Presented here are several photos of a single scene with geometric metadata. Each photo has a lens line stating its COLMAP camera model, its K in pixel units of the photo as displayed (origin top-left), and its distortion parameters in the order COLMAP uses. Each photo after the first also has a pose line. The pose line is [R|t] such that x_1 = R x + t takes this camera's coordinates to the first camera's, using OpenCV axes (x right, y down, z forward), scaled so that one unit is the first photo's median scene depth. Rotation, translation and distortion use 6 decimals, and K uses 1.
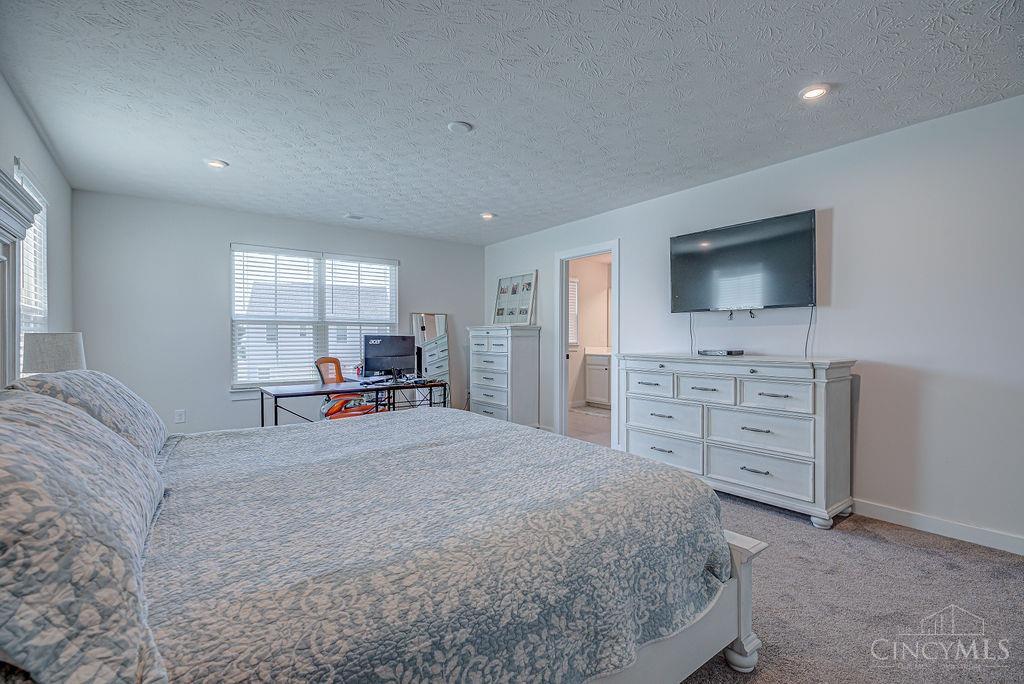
lens RADIAL K [[469.6, 0, 513.2], [0, 469.6, 341.5], [0, 0, 1]] dist [-0.002842, 0.000610]
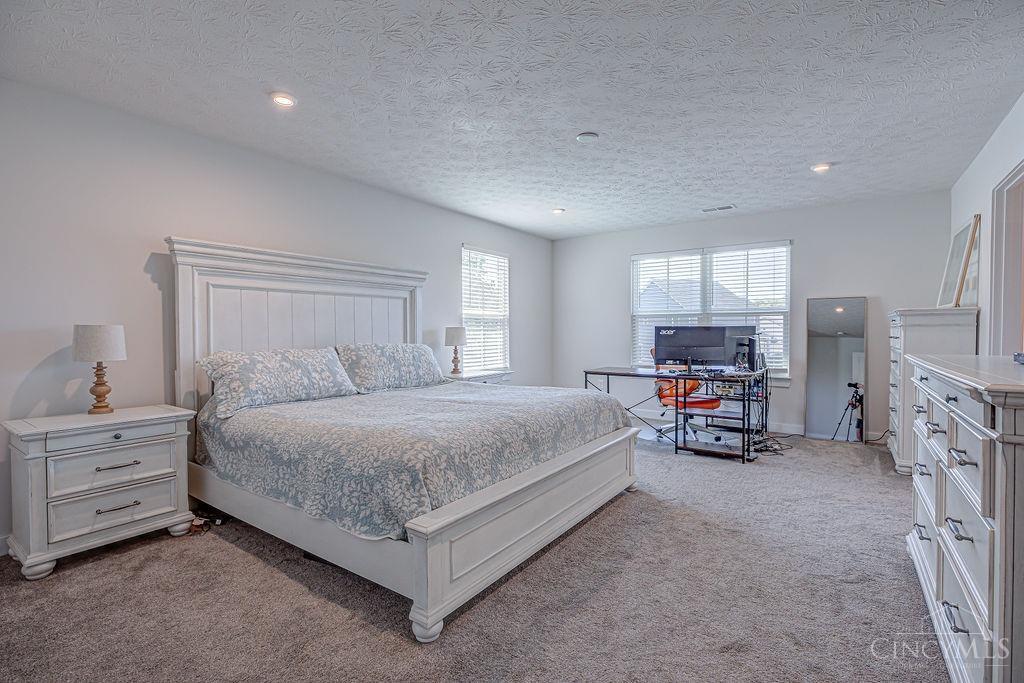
lens RADIAL K [[469.6, 0, 511.6], [0, 469.6, 338.6], [0, 0, 1]] dist [-0.002842, 0.000610]
pose [[0.303811, 0.018022, -0.952562, 0.623508], [-0.004550, 0.999837, 0.017465, -0.002436], [0.952722, -0.000972, 0.303843, 0.345689]]
